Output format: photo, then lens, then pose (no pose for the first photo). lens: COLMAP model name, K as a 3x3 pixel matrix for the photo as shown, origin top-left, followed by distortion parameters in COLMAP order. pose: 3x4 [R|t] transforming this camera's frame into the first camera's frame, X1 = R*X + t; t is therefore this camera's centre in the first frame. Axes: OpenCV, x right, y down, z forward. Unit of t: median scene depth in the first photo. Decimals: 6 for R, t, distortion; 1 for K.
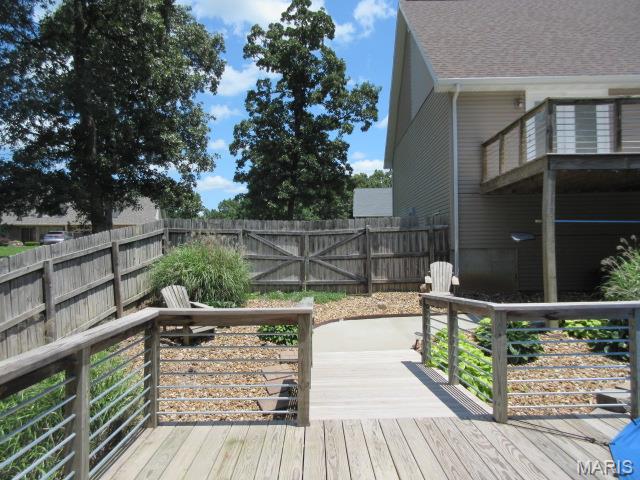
lens RADIAL K [[475.6, 0, 321.3], [0, 475.6, 241.2], [0, 0, 1]] dist [0.014246, -0.013224]
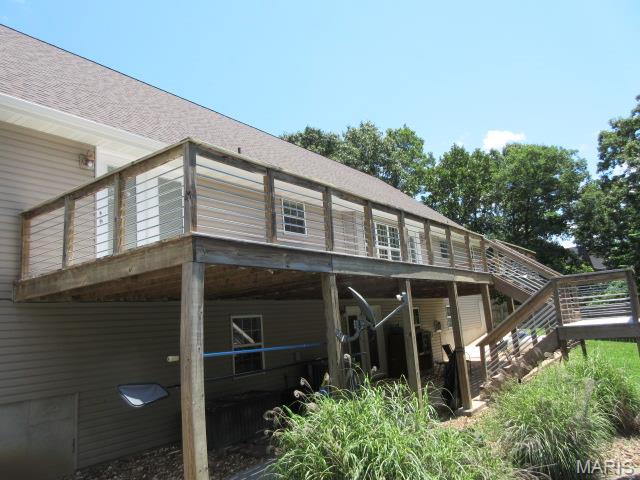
lens RADIAL K [[475.6, 0, 336.7], [0, 475.6, 241.9], [0, 0, 1]] dist [0.014246, -0.013224]
pose [[0.552178, 0.112152, 0.826148, 0.104210], [0.067091, 0.981720, -0.178114, -0.058418], [-0.831022, 0.153778, 0.534560, 0.521523]]
